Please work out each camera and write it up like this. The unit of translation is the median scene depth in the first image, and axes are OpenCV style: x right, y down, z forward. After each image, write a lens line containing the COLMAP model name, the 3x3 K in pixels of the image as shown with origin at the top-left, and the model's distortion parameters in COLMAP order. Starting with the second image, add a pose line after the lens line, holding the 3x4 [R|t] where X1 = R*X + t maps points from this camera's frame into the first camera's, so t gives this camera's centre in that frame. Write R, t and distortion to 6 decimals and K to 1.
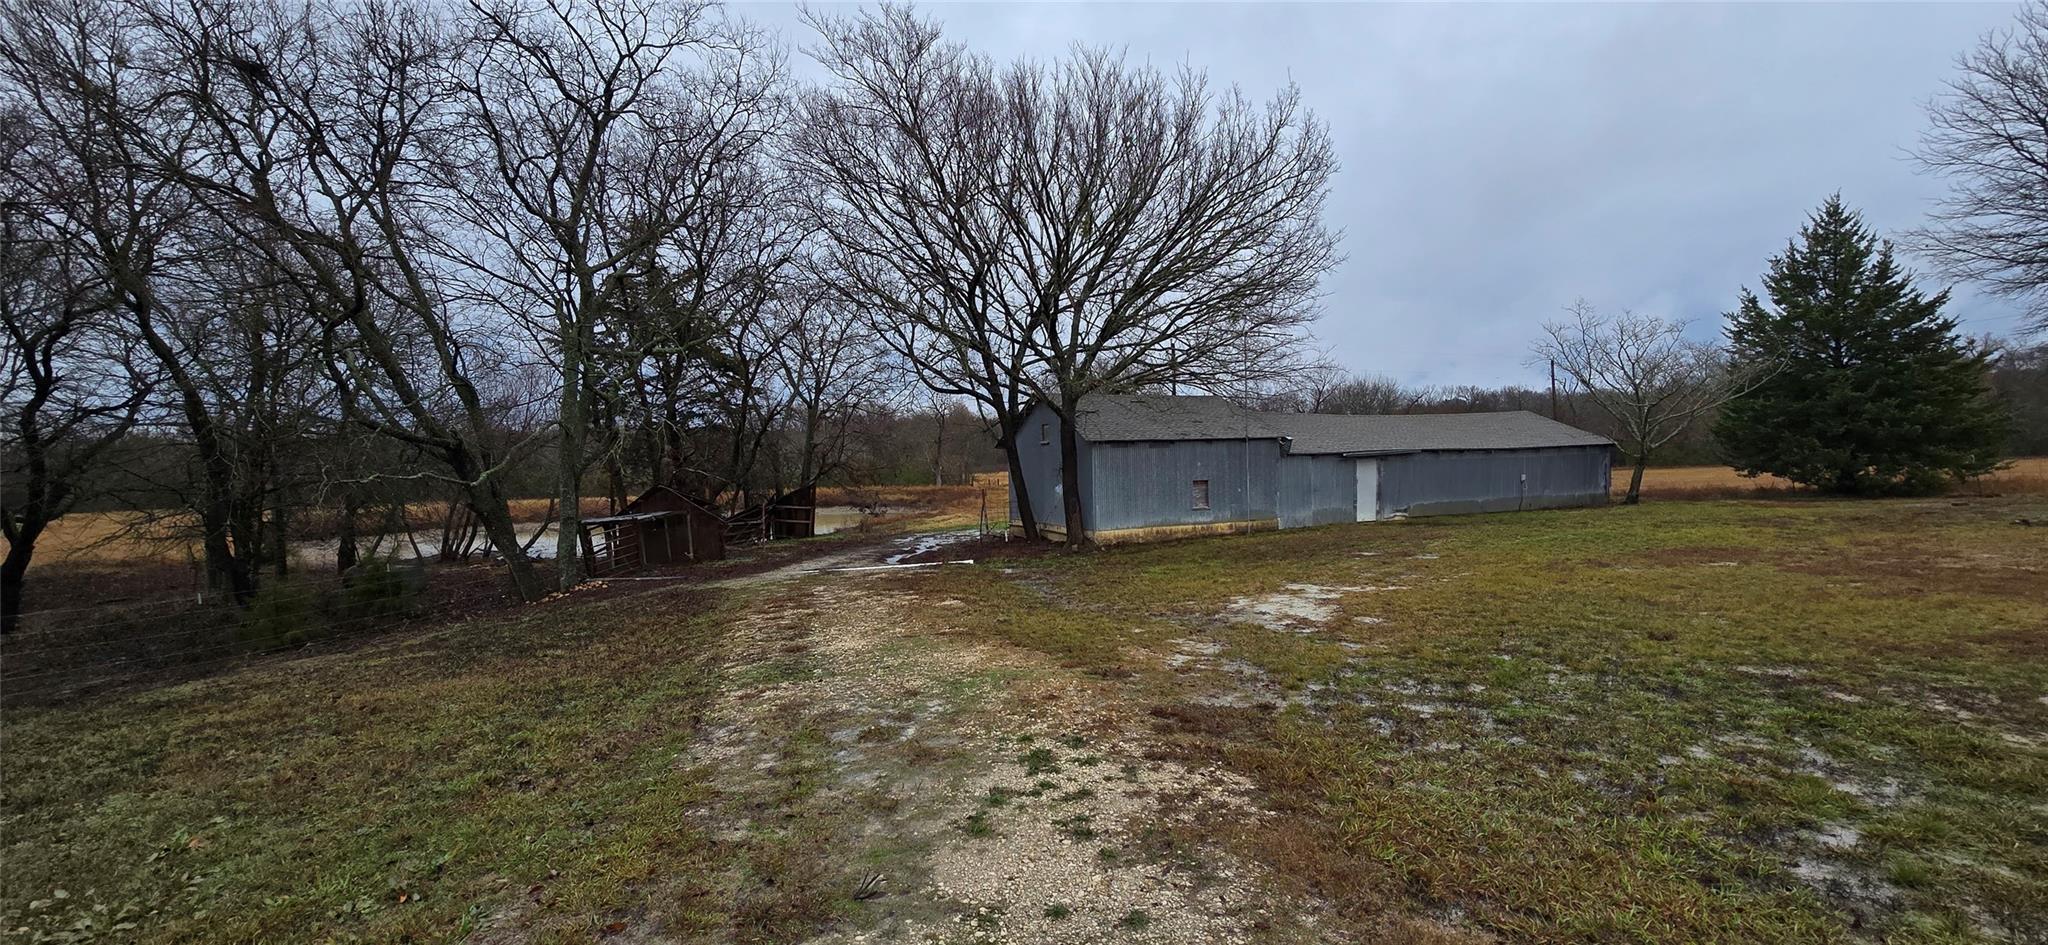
lens RADIAL K [[828.4, 0, 1030.6], [0, 828.4, 468.5], [0, 0, 1]] dist [0.003371, 0.000578]
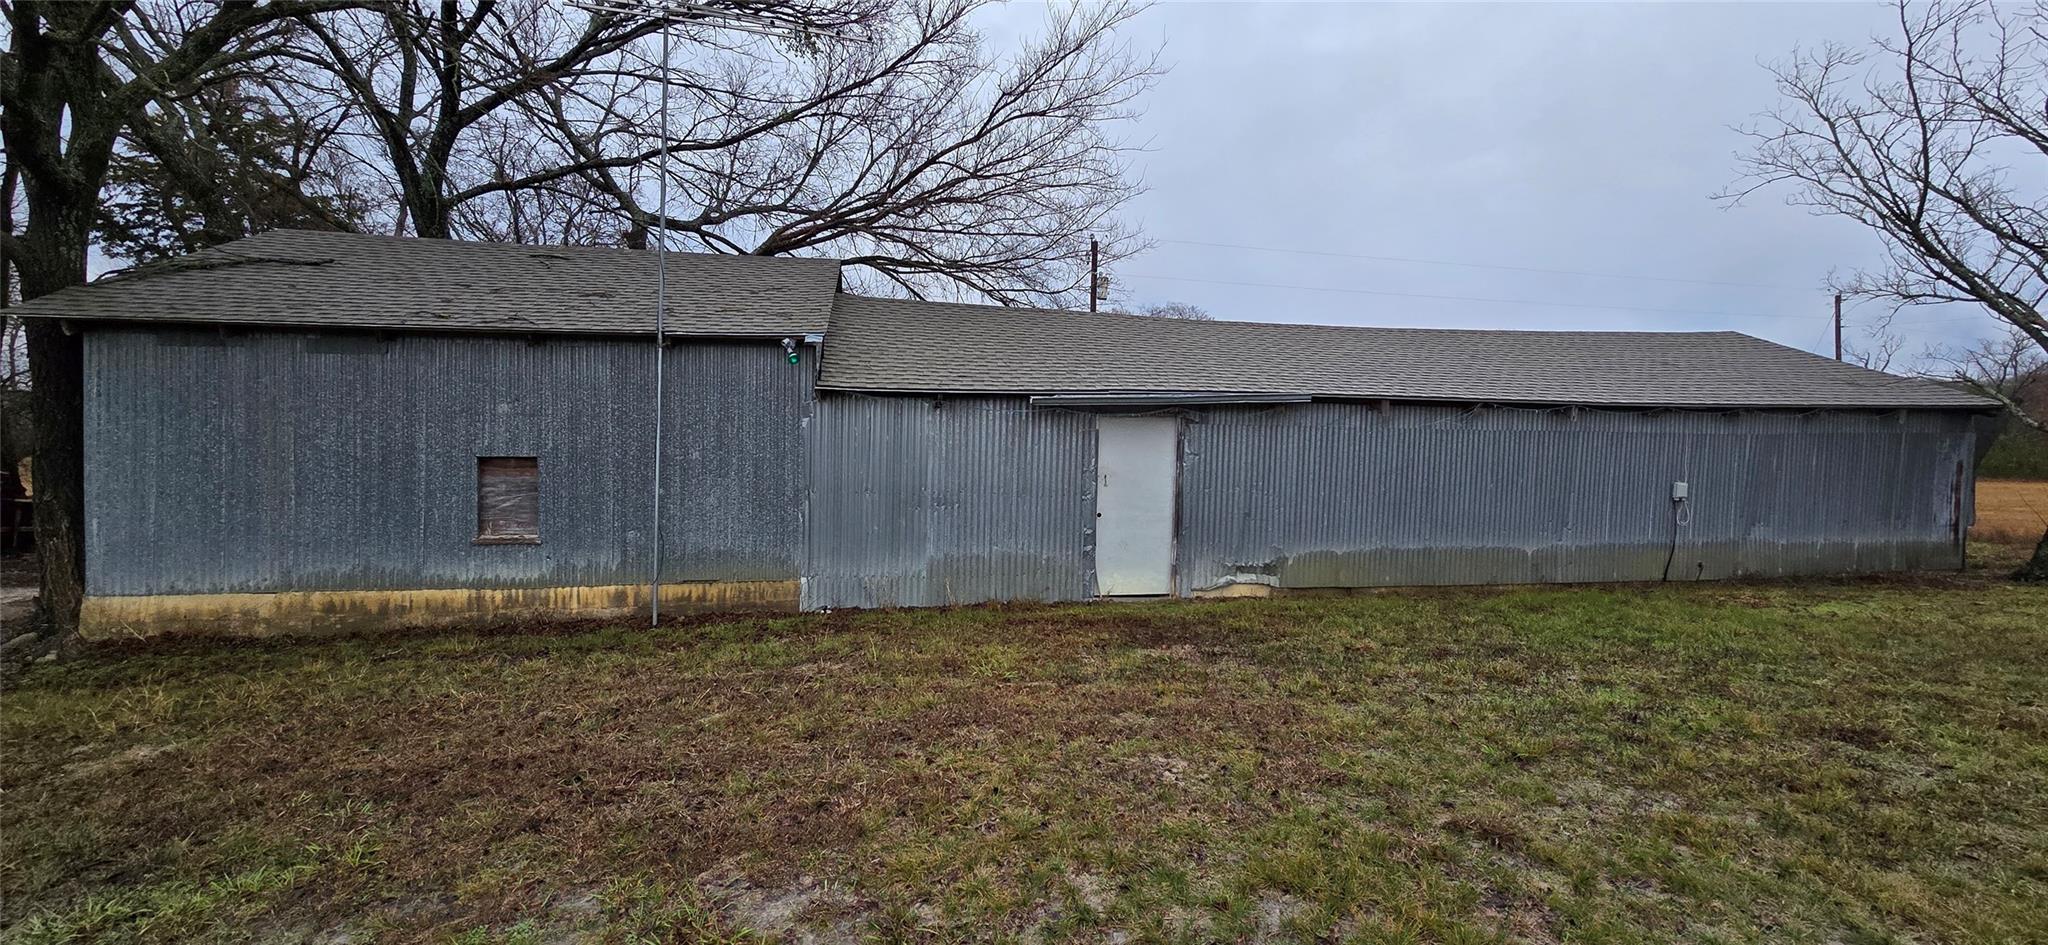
lens RADIAL K [[828.4, 0, 1016.6], [0, 828.4, 473.4], [0, 0, 1]] dist [0.003371, 0.000578]
pose [[0.975799, 0.039534, -0.215065, 0.430038], [-0.034541, 0.999040, 0.026927, 0.004467], [0.215923, -0.018847, 0.976228, 0.647171]]
